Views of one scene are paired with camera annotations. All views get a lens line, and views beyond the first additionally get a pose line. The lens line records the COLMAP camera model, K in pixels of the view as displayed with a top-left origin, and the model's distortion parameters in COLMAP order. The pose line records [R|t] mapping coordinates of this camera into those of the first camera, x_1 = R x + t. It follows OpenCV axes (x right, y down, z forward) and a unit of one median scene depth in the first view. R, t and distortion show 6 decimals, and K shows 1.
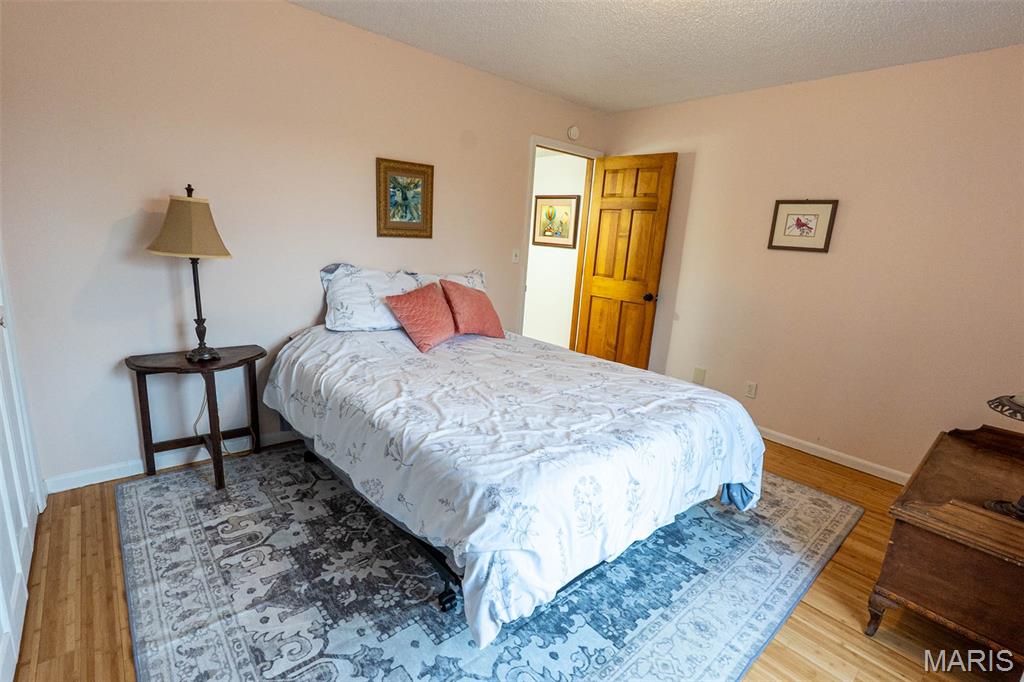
lens RADIAL K [[469.1, 0, 512.8], [0, 469.1, 341.1], [0, 0, 1]] dist [-0.006703, 0.001110]
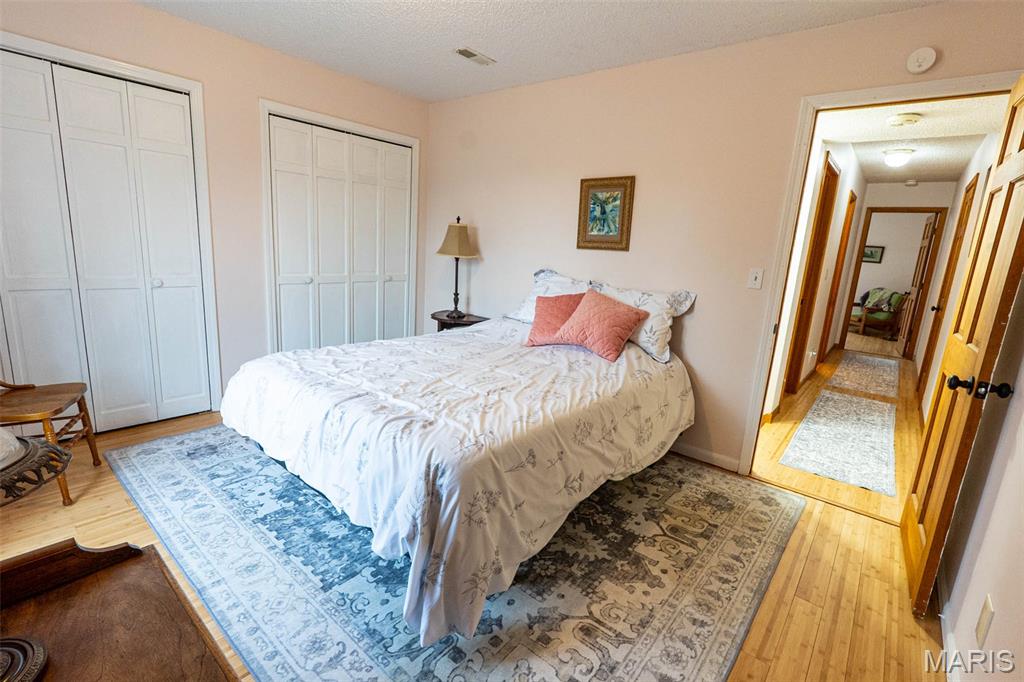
lens RADIAL K [[469.1, 0, 512.2], [0, 469.1, 340.9], [0, 0, 1]] dist [-0.006703, 0.001110]
pose [[0.154031, 0.148177, -0.976892, 0.830490], [-0.268396, 0.957790, 0.102960, -0.086400], [0.950914, 0.246335, 0.187300, 0.705829]]
